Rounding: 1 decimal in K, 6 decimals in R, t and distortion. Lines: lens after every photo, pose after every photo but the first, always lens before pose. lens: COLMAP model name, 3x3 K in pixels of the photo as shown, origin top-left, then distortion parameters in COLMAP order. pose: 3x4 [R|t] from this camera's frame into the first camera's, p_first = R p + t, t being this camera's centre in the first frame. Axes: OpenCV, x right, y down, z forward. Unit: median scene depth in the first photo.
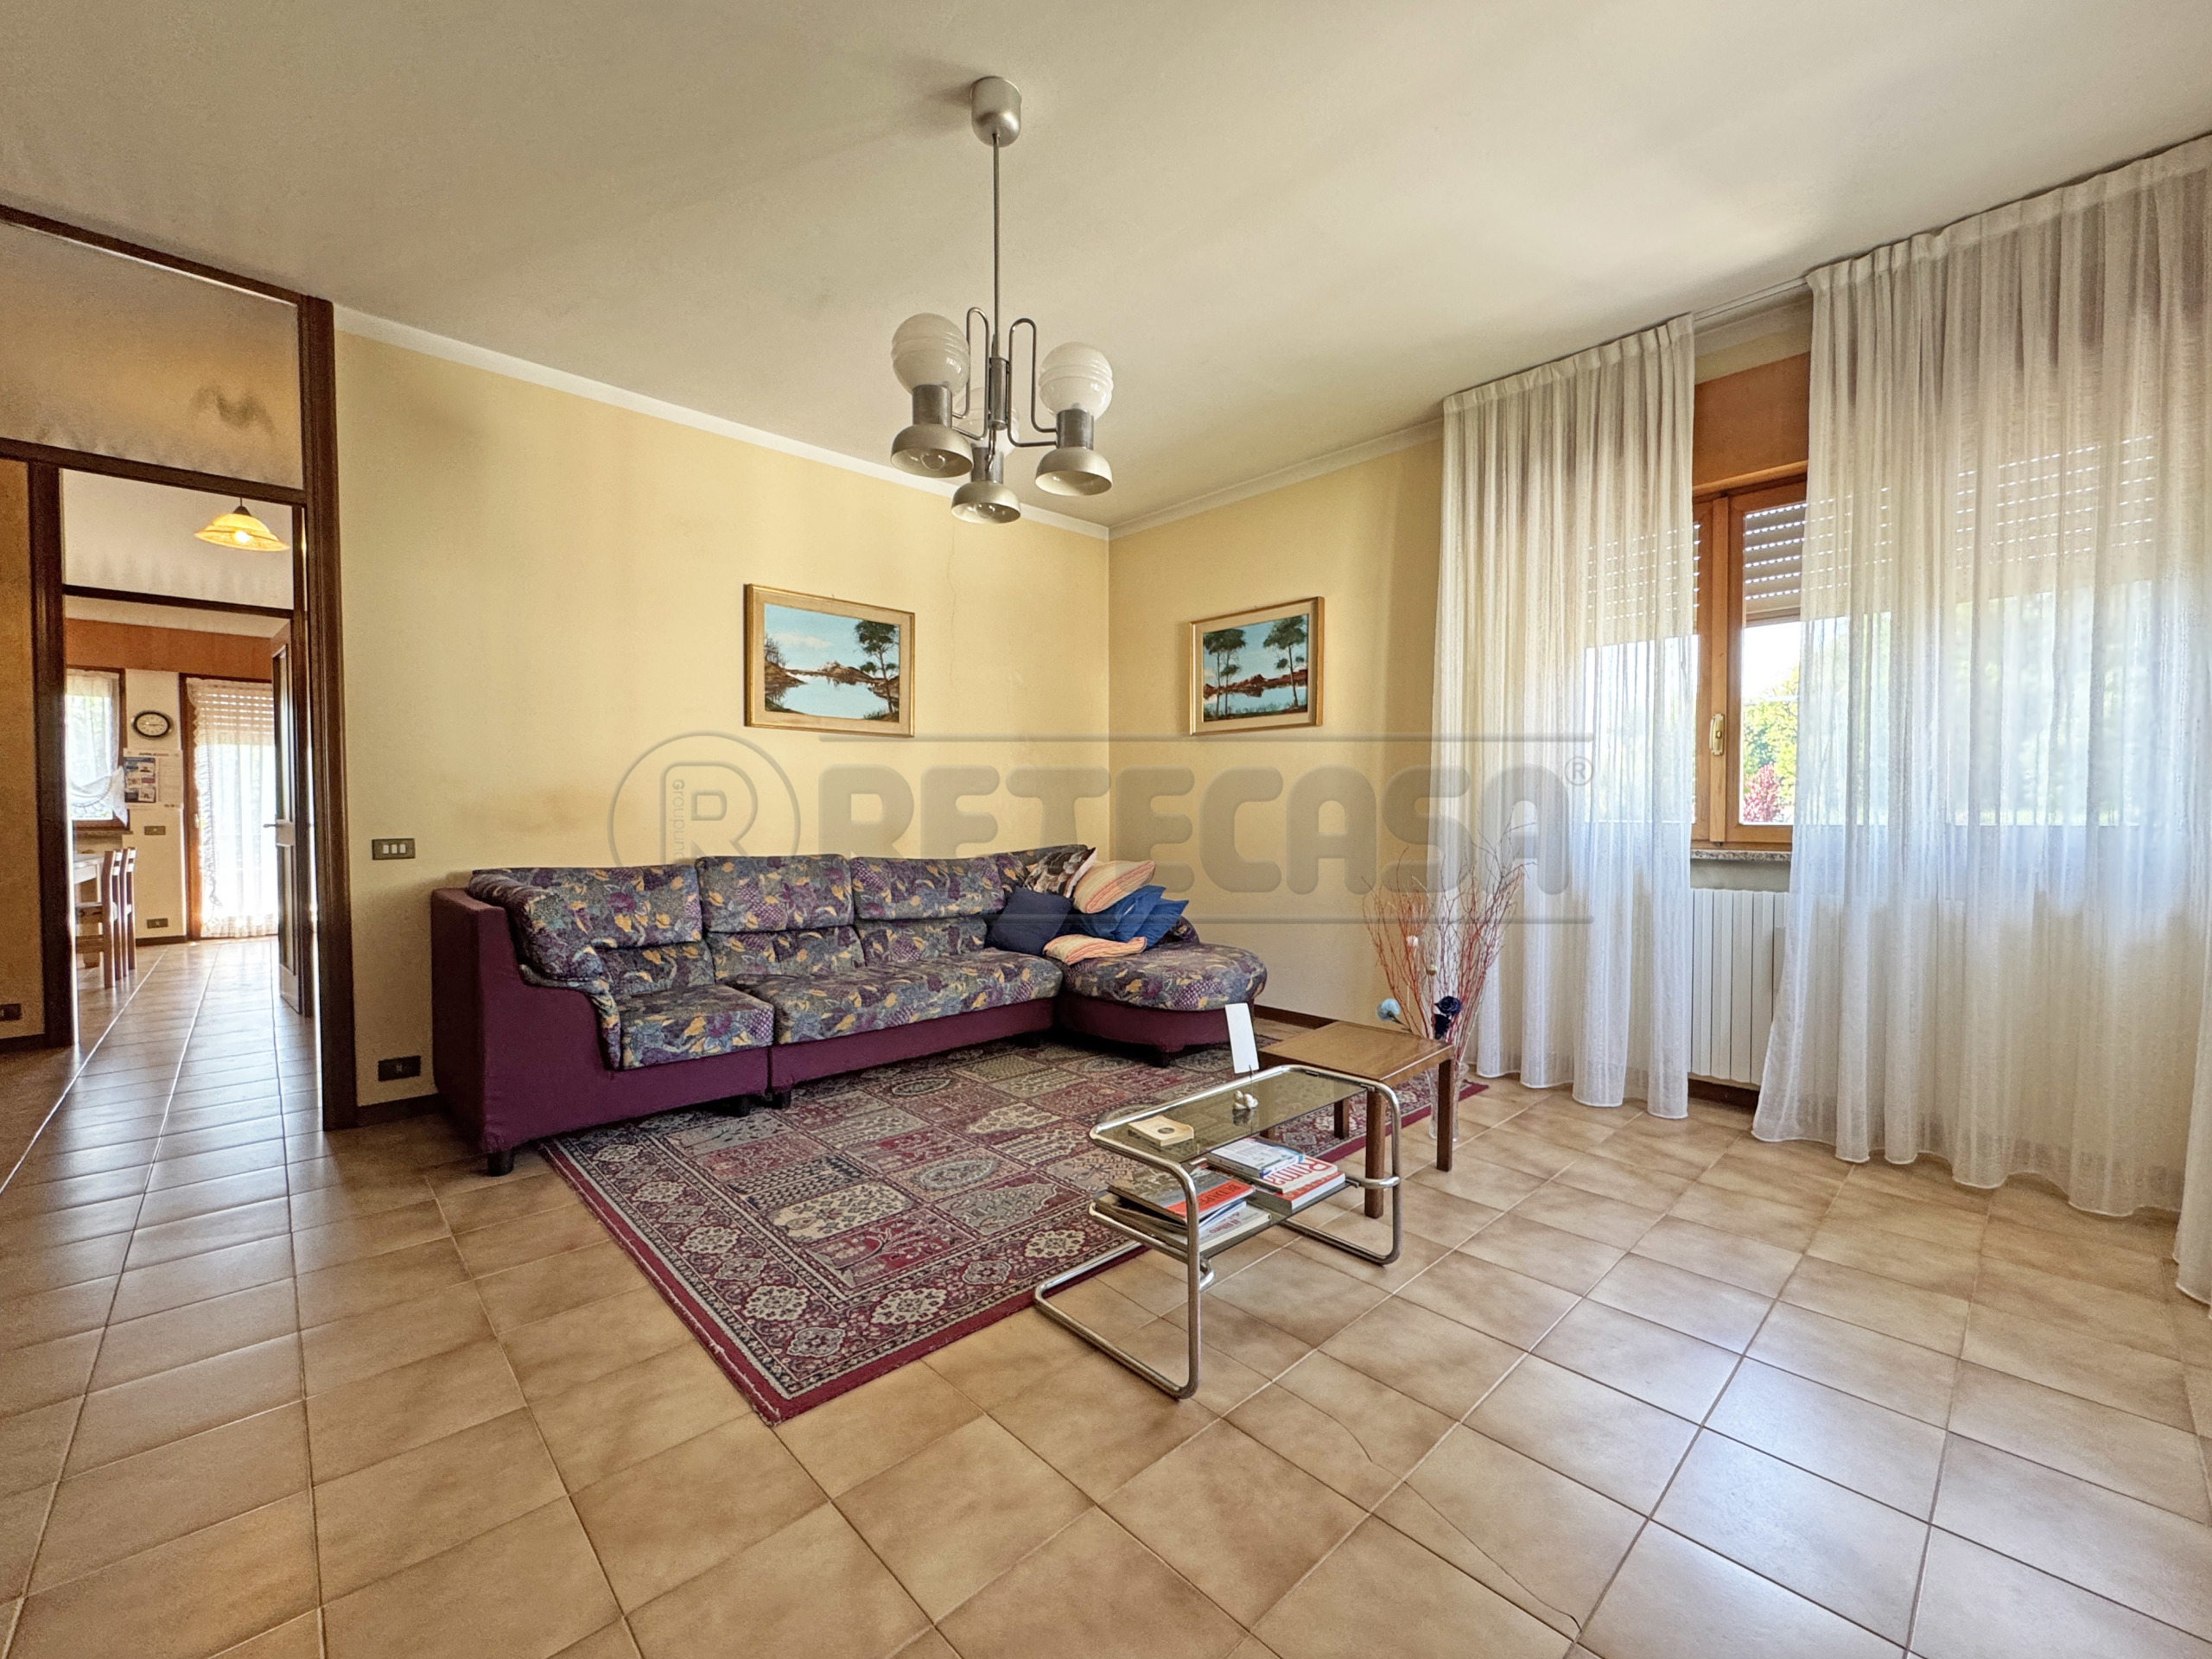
lens RADIAL K [[900.2, 0, 1107.5], [0, 900.2, 829.4], [0, 0, 1]] dist [-0.004878, -0.000821]
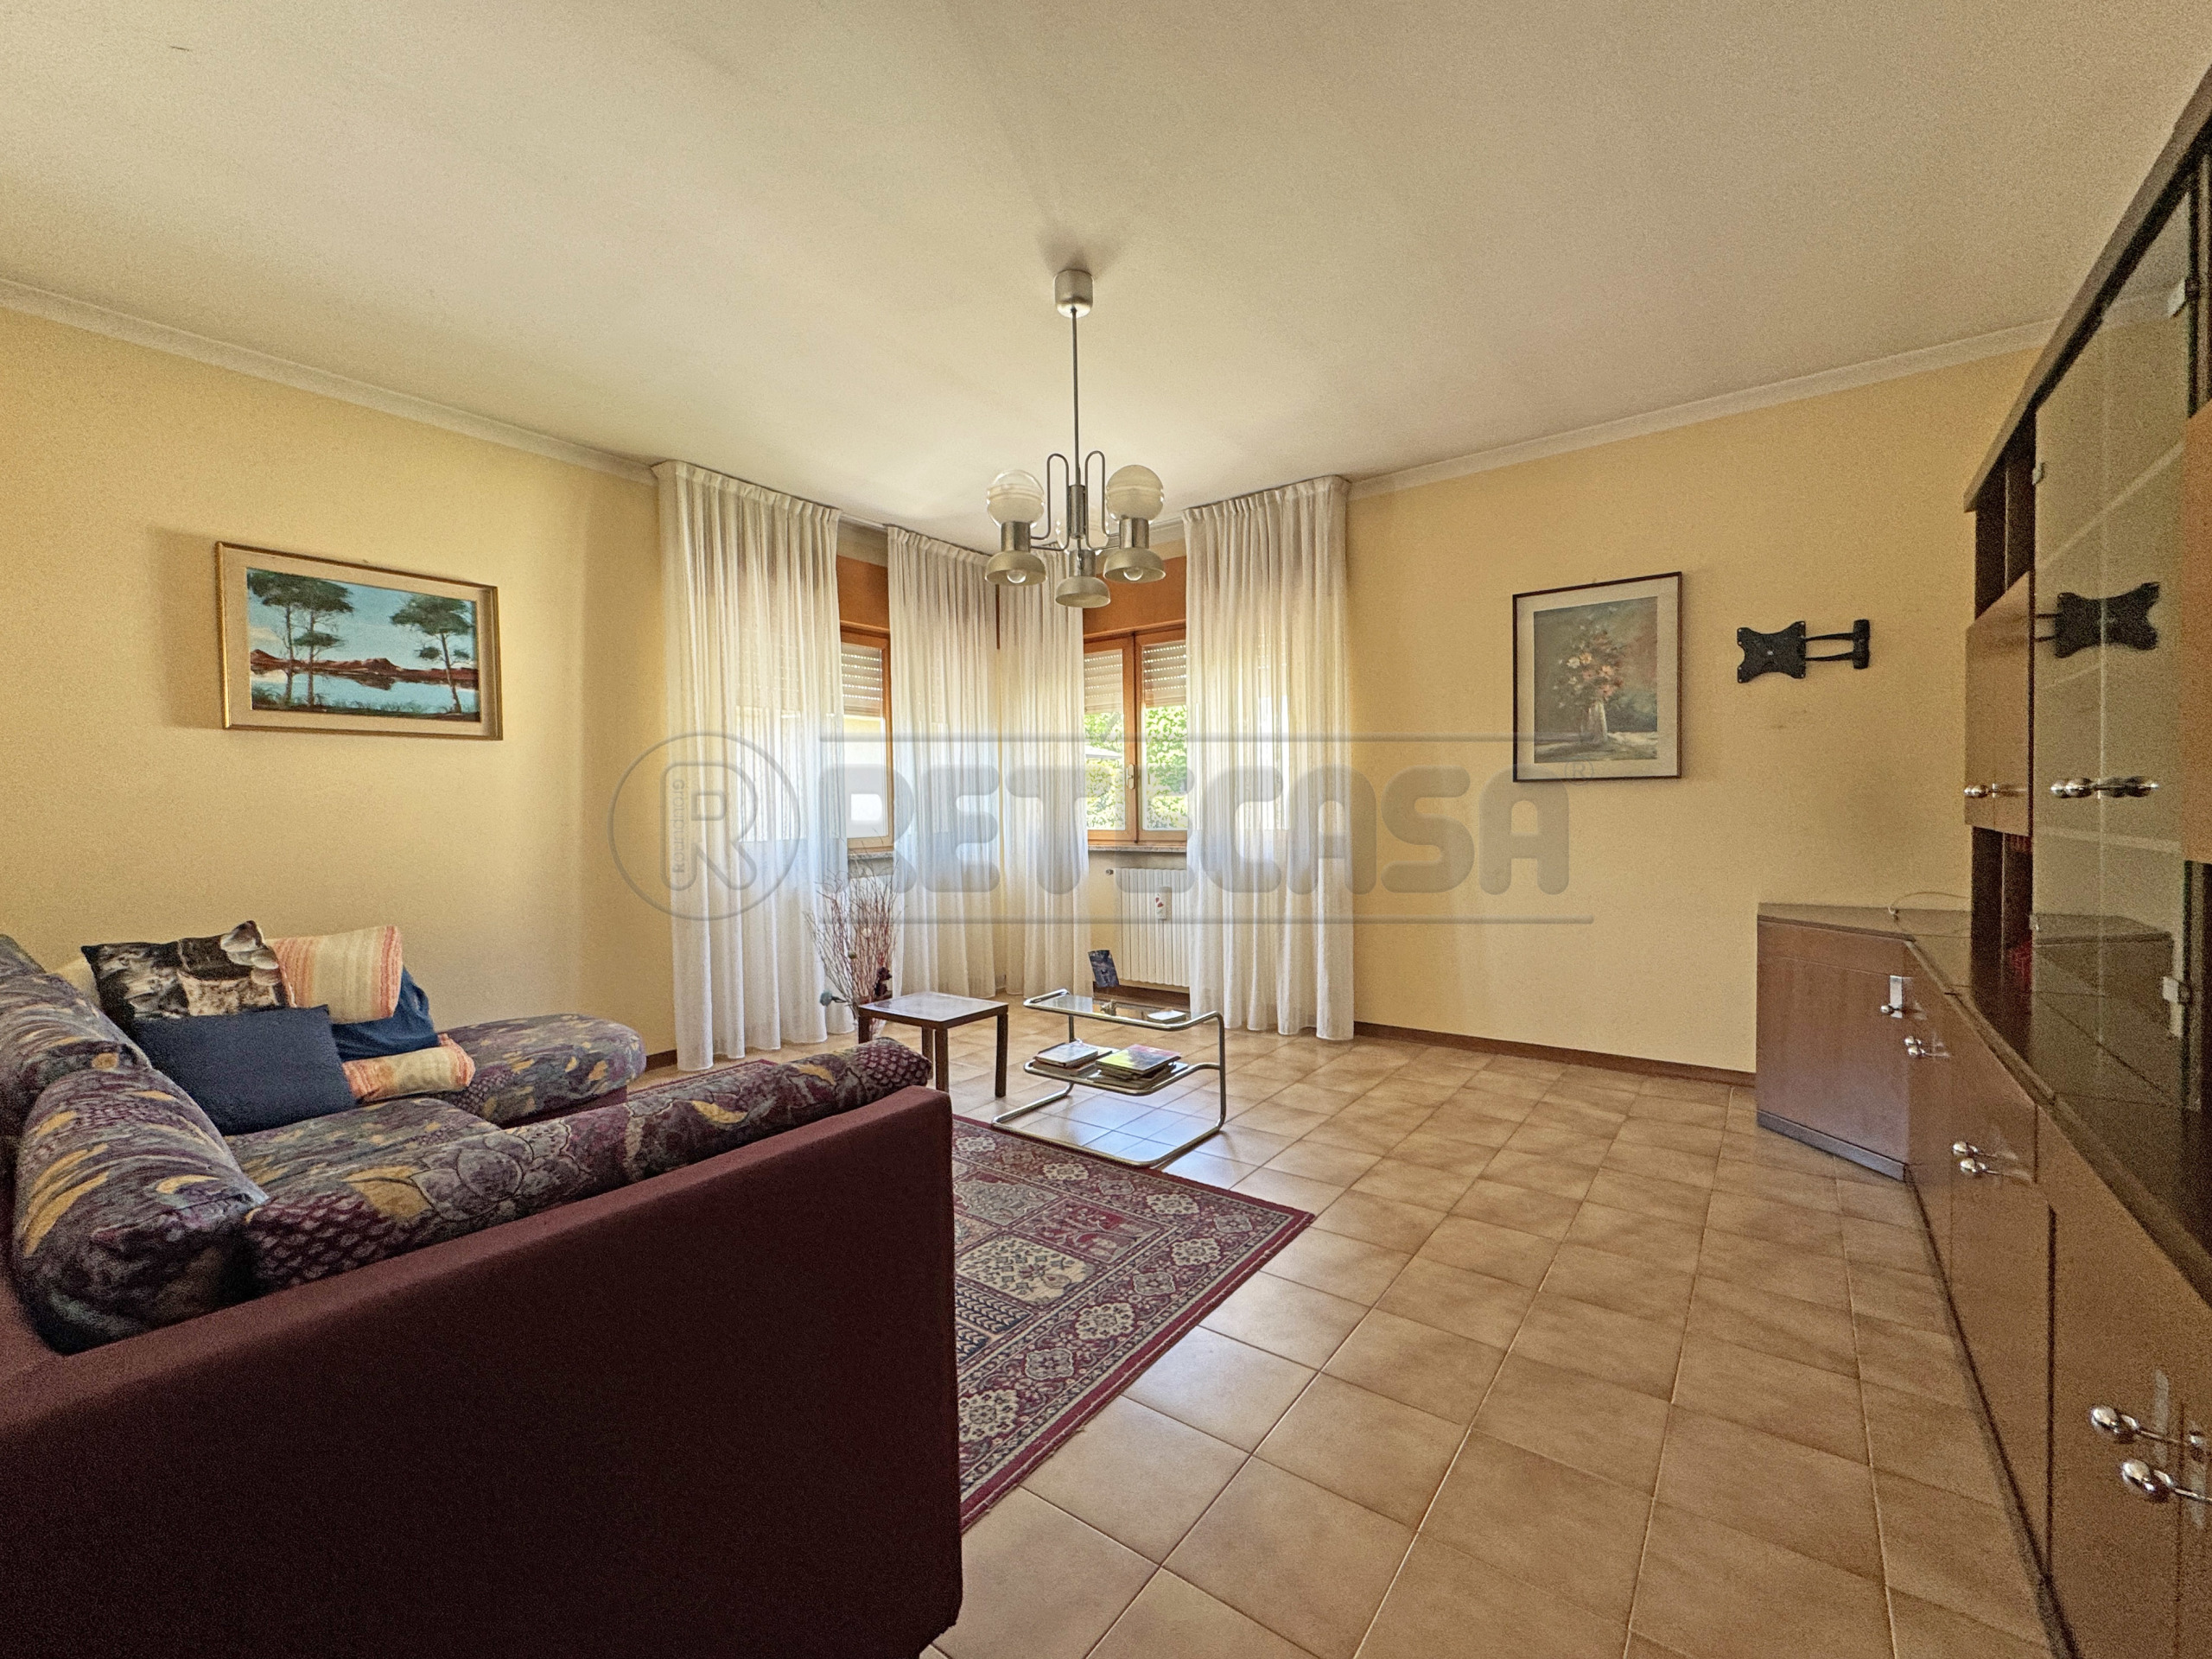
lens RADIAL K [[900.2, 0, 1112.9], [0, 900.2, 827.8], [0, 0, 1]] dist [-0.004878, -0.000821]
pose [[-0.172641, -0.016083, 0.984854, -0.675439], [0.040204, 0.998918, 0.023360, -0.030220], [-0.984164, 0.043628, -0.171807, 0.574187]]
